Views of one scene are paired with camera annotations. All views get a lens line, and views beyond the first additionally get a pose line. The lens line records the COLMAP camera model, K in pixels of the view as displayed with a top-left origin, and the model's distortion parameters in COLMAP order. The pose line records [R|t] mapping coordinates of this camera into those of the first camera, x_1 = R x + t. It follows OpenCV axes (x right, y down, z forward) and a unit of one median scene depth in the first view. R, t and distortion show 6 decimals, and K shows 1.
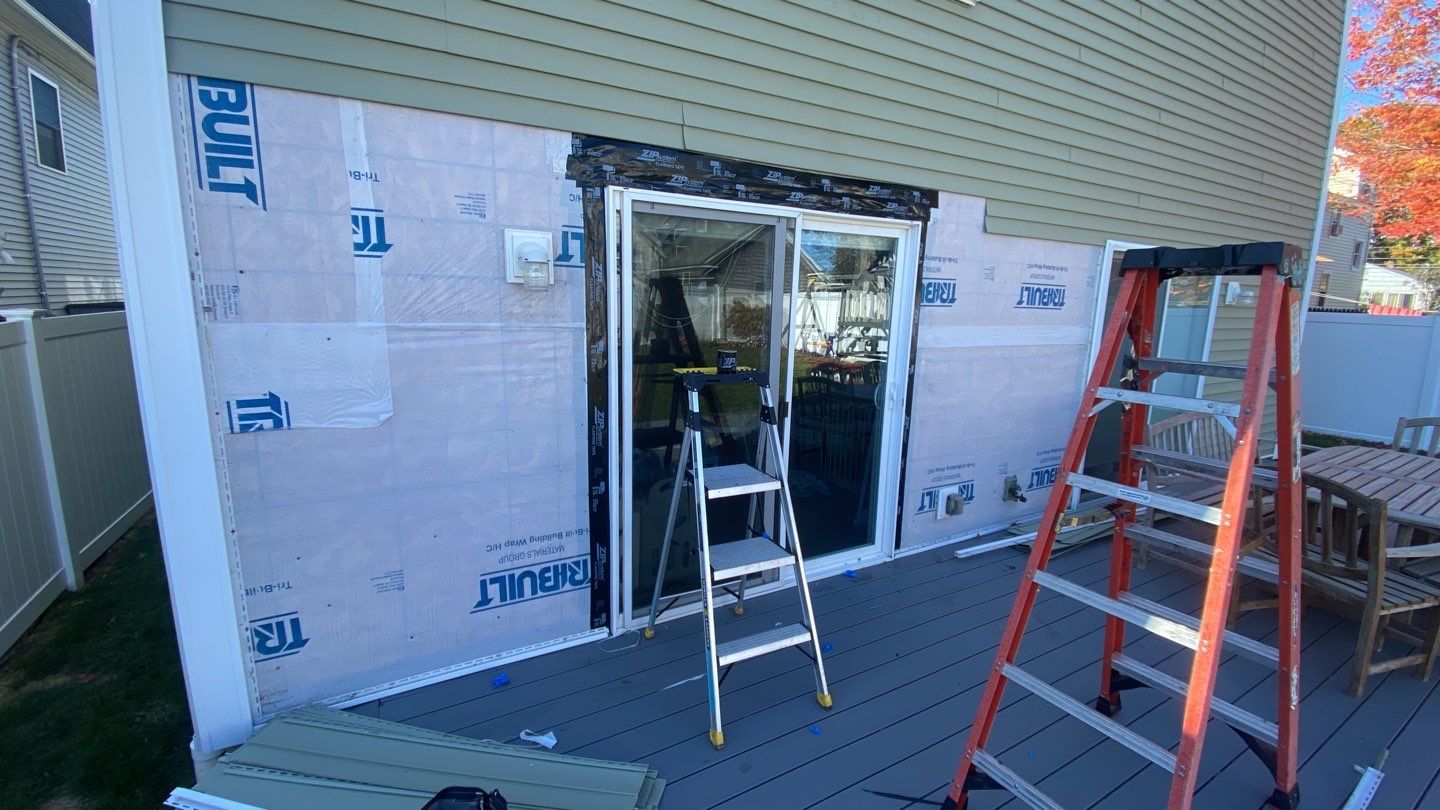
lens RADIAL K [[592.5, 0, 709.2], [0, 592.5, 396.6], [0, 0, 1]] dist [0.011537, -0.013009]
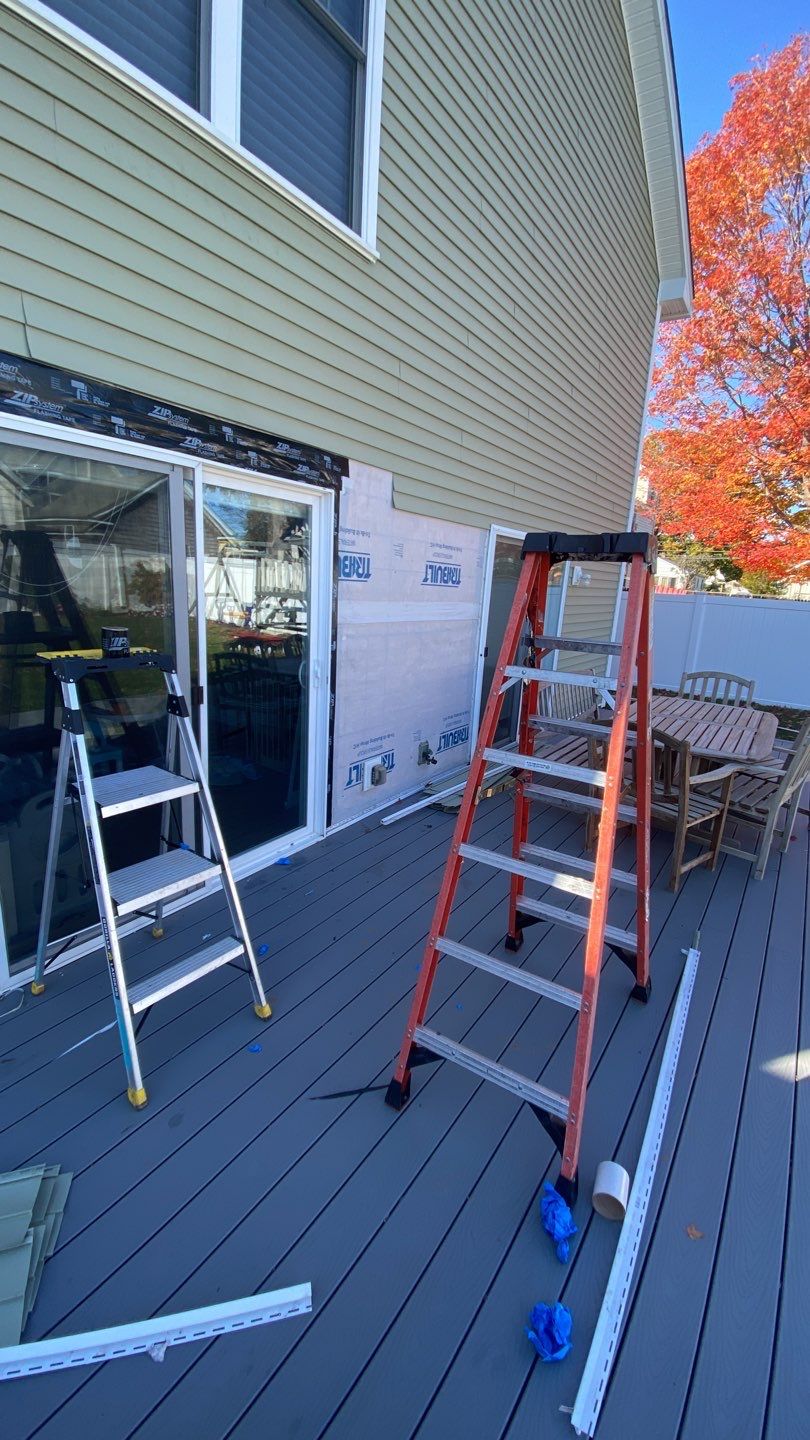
lens RADIAL K [[592.5, 0, 411.5], [0, 592.5, 716.0], [0, 0, 1]] dist [0.011537, -0.013009]
pose [[0.891915, -0.075265, 0.445895, 0.021545], [0.038399, 0.995096, 0.091158, -0.019190], [-0.450569, -0.064184, 0.890431, 0.097303]]
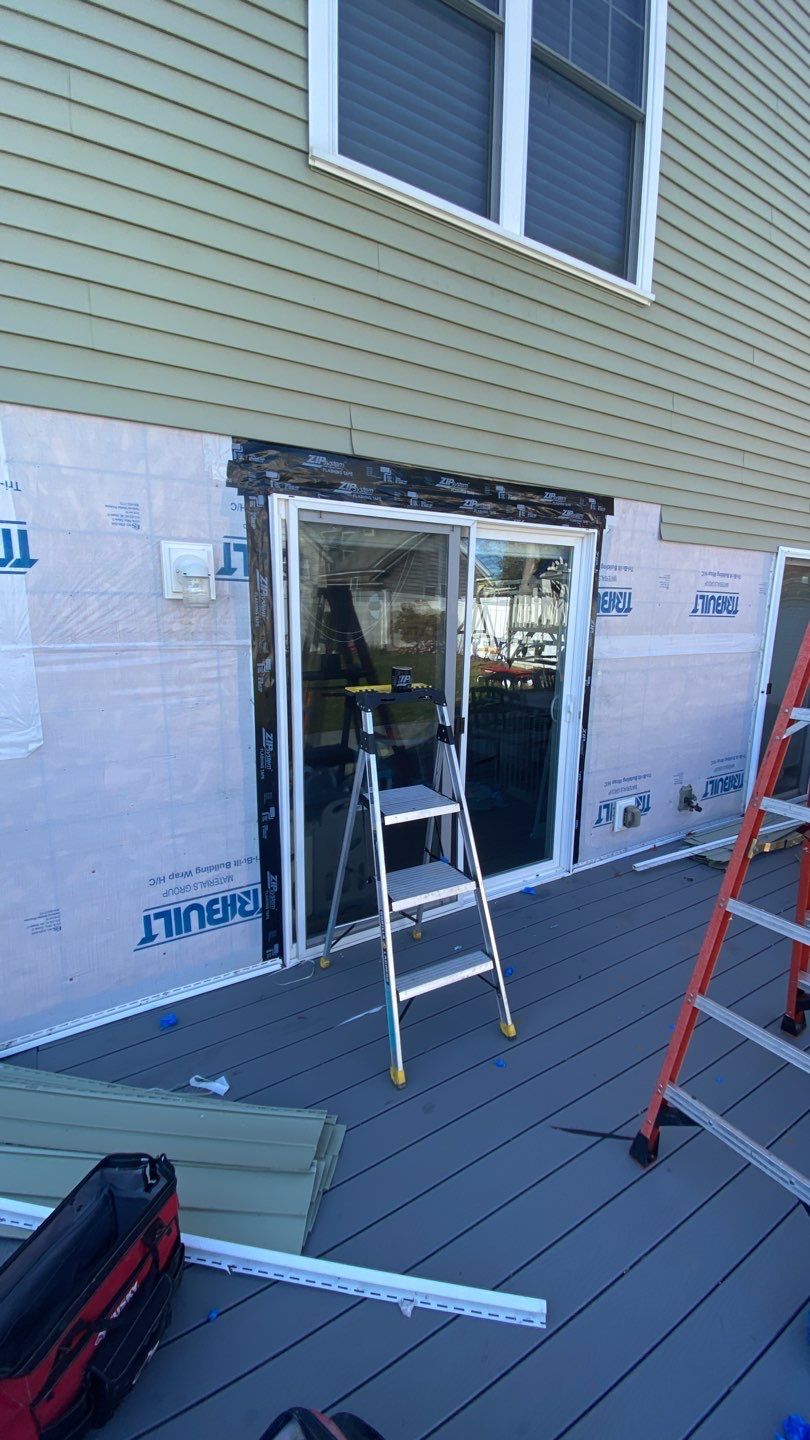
lens RADIAL K [[592.5, 0, 402.0], [0, 592.5, 714.1], [0, 0, 1]] dist [0.011537, -0.013009]
pose [[0.999110, -0.016198, 0.038953, -0.007360], [0.015378, 0.999656, 0.021264, -0.024383], [-0.039284, -0.020646, 0.999015, 0.047436]]
